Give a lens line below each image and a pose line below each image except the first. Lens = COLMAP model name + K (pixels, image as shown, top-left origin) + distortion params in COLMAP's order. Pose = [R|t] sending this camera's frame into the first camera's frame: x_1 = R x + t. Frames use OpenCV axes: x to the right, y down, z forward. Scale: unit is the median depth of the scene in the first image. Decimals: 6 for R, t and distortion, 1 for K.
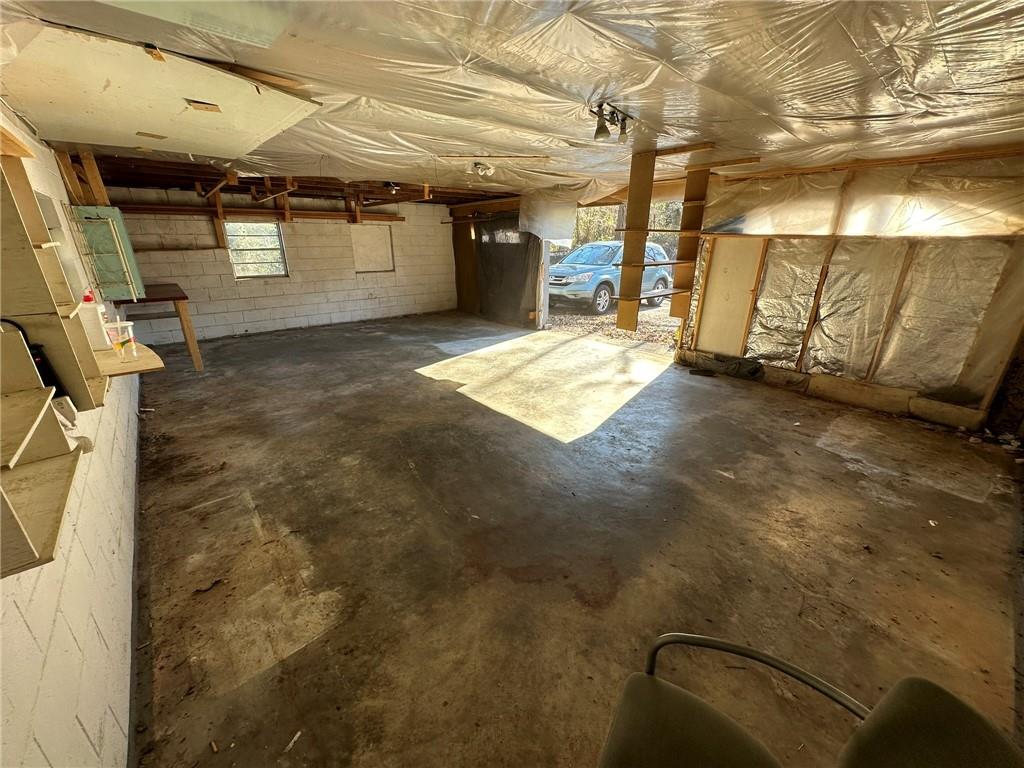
lens RADIAL K [[407.3, 0, 509.7], [0, 407.3, 382.0], [0, 0, 1]] dist [-0.000095, -0.000267]
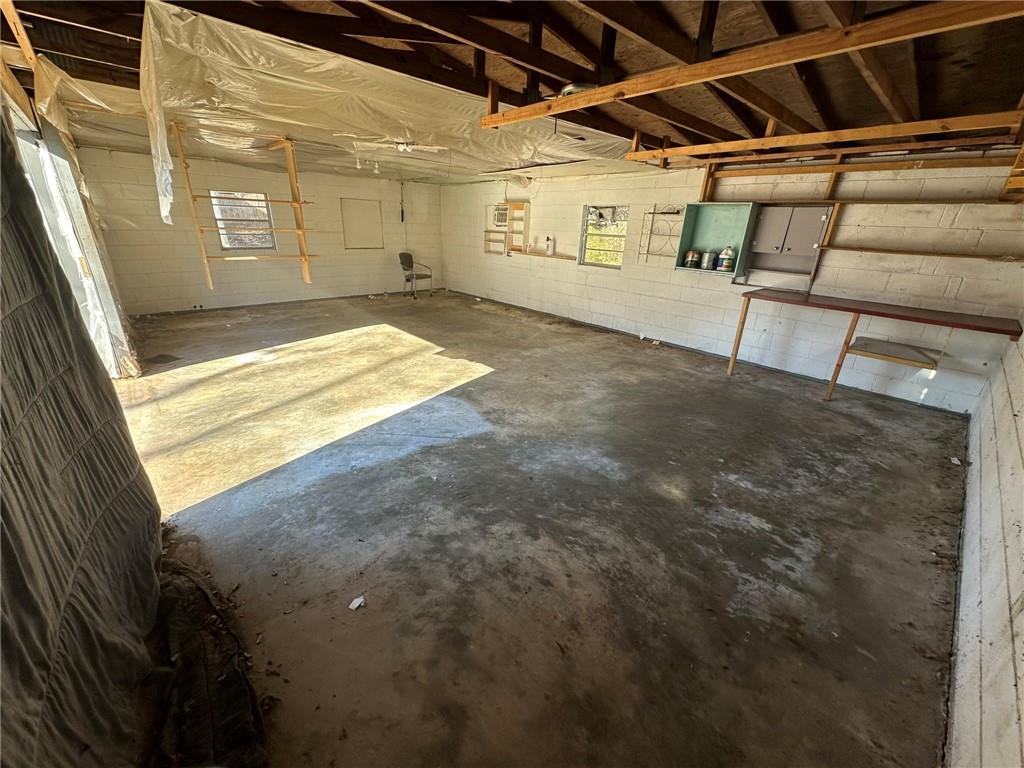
lens RADIAL K [[407.3, 0, 509.7], [0, 407.3, 382.0], [0, 0, 1]] dist [-0.000095, -0.000267]
pose [[-0.998677, -0.023964, -0.045505, -0.232610], [-0.047894, 0.755733, 0.653126, -0.593846], [0.018738, 0.654441, -0.755880, 1.715900]]
